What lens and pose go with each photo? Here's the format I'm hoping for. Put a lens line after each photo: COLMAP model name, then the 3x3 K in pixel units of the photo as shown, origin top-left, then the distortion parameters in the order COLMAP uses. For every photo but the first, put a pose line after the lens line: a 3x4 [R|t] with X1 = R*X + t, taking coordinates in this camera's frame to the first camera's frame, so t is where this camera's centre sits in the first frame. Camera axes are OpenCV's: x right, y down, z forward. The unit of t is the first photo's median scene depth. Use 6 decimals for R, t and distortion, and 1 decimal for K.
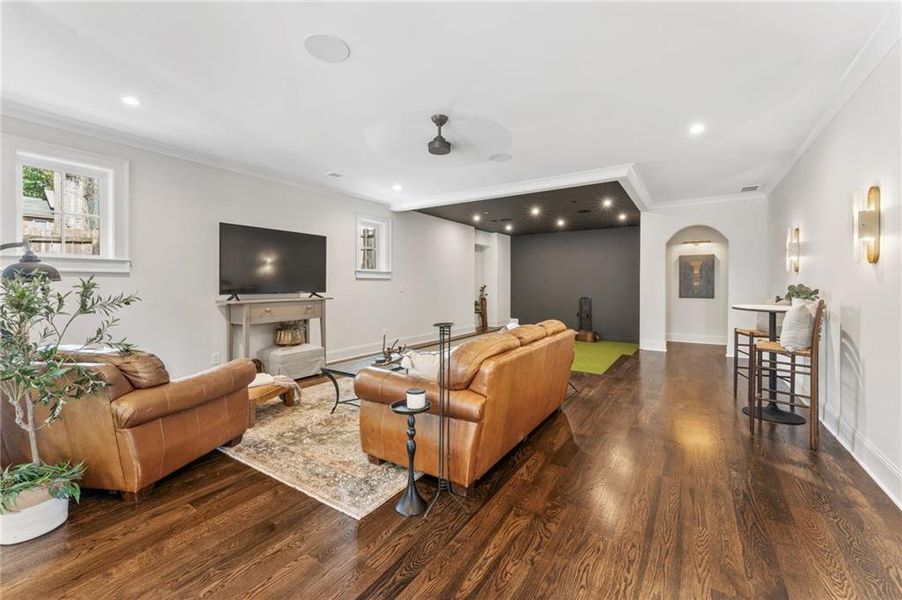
lens RADIAL K [[366.2, 0, 451.1], [0, 366.2, 285.6], [0, 0, 1]] dist [-0.001315, 0.000347]
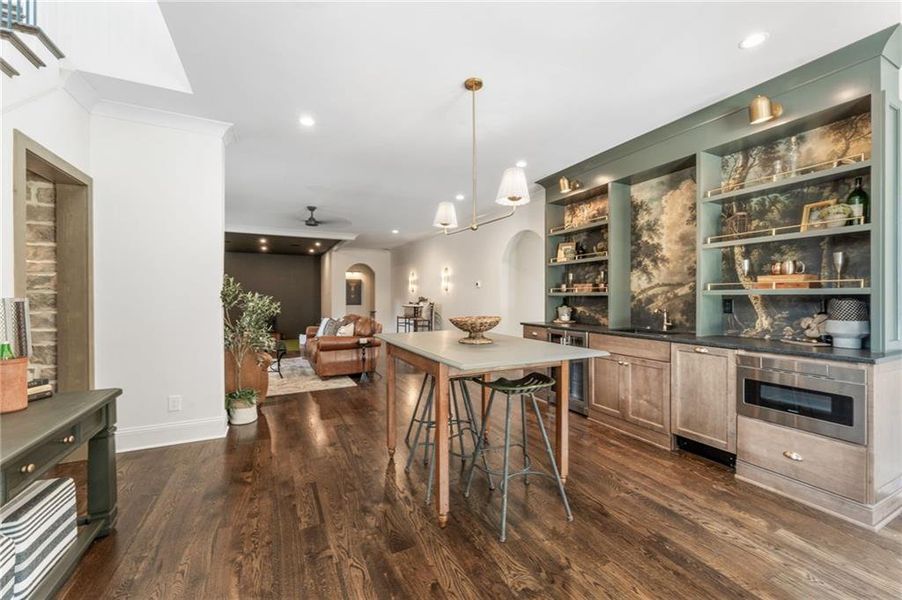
lens RADIAL K [[366.2, 0, 451.7], [0, 366.2, 298.1], [0, 0, 1]] dist [-0.001315, 0.000347]
pose [[0.502457, -0.004513, 0.864590, -1.030989], [0.003321, 0.999989, 0.003290, -0.001482], [-0.864596, 0.001219, 0.502466, -0.441110]]
